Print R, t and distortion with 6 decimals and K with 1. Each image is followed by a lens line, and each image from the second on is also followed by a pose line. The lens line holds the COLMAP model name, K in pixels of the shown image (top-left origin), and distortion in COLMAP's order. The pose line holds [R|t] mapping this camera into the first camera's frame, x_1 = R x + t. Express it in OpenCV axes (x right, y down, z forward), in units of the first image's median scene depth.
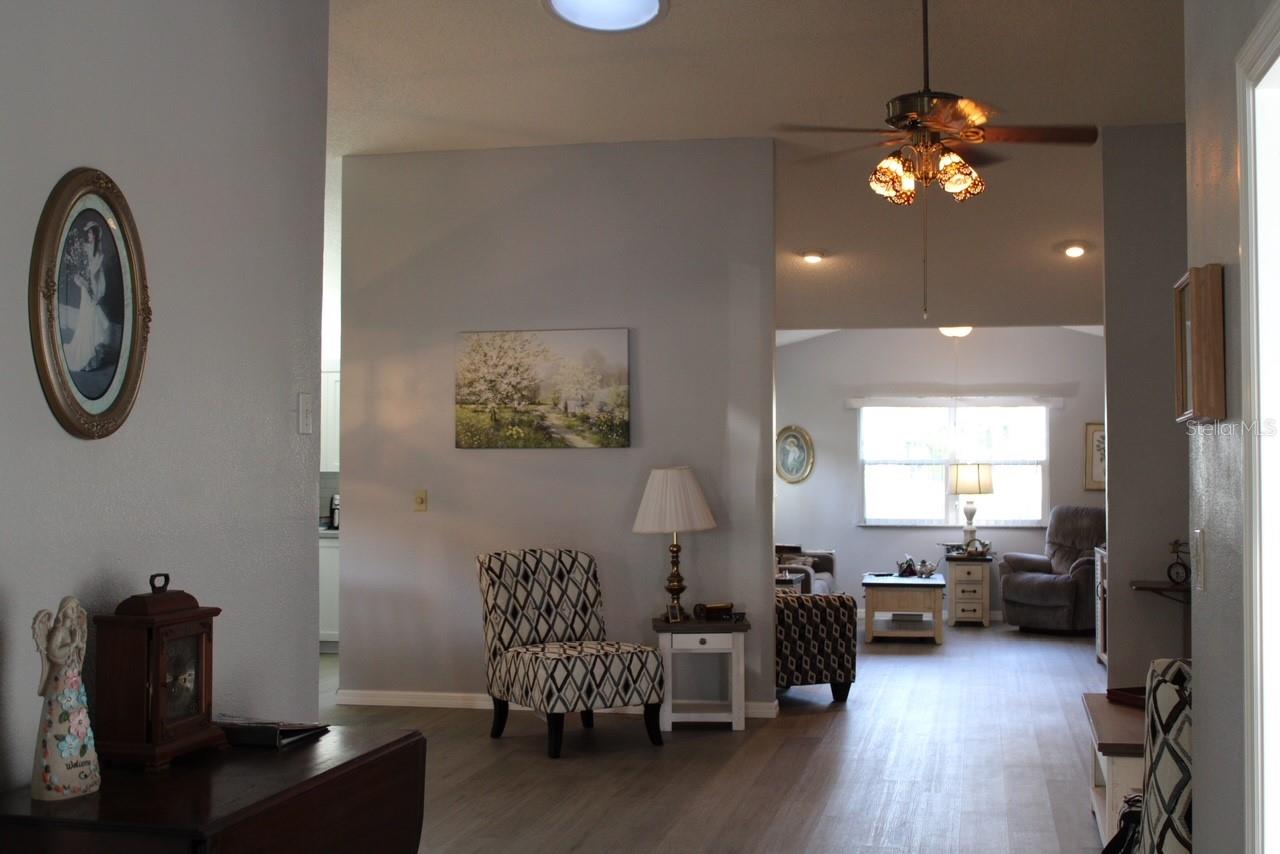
lens RADIAL K [[1586.2, 0, 640.0], [0, 1586.2, 427.0], [0, 0, 1]] dist [-0.150091, 0.389424]
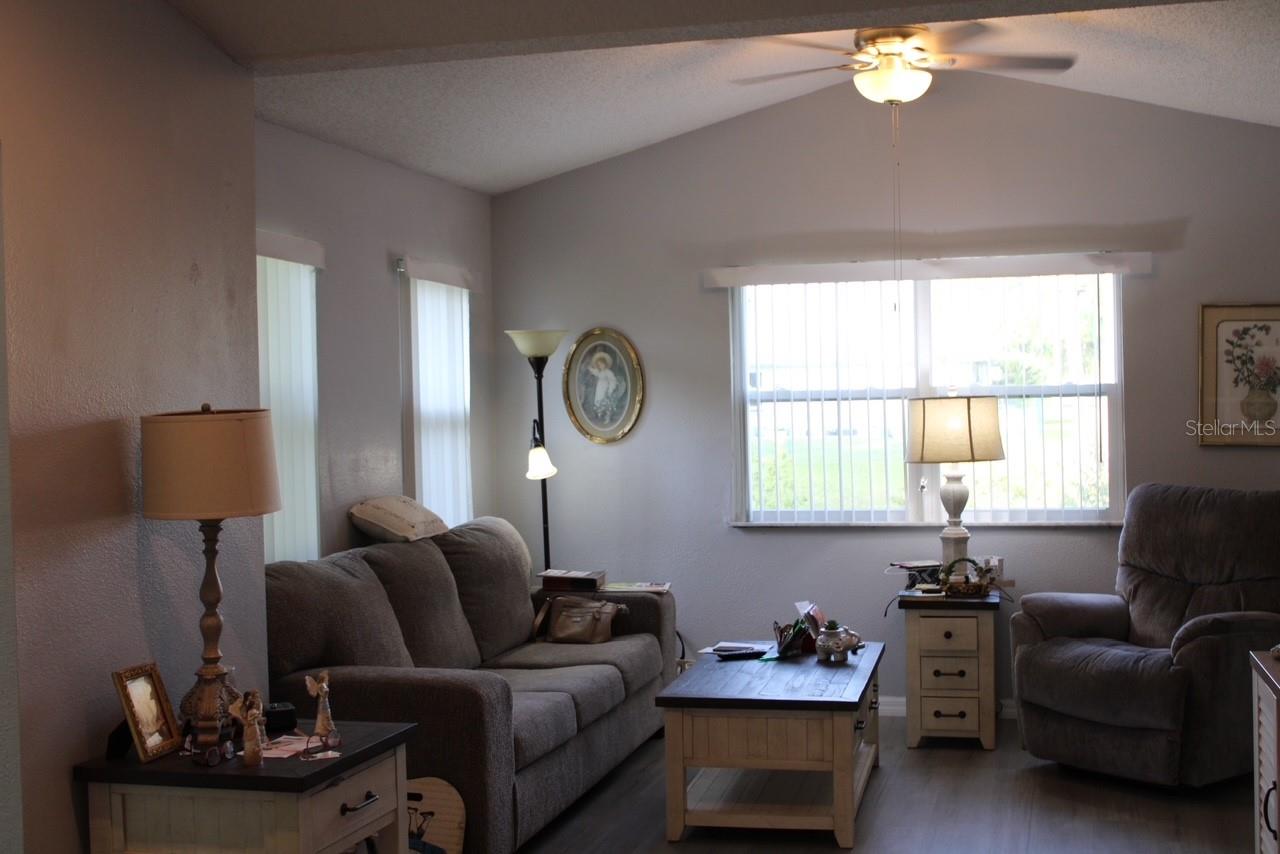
lens RADIAL K [[1586.2, 0, 640.0], [0, 1586.2, 427.0], [0, 0, 1]] dist [-0.150091, 0.389424]
pose [[0.998066, -0.023346, -0.057616, 0.143324], [0.025964, 0.998644, 0.045112, 0.008728], [0.056484, -0.046521, 0.997319, 0.526046]]
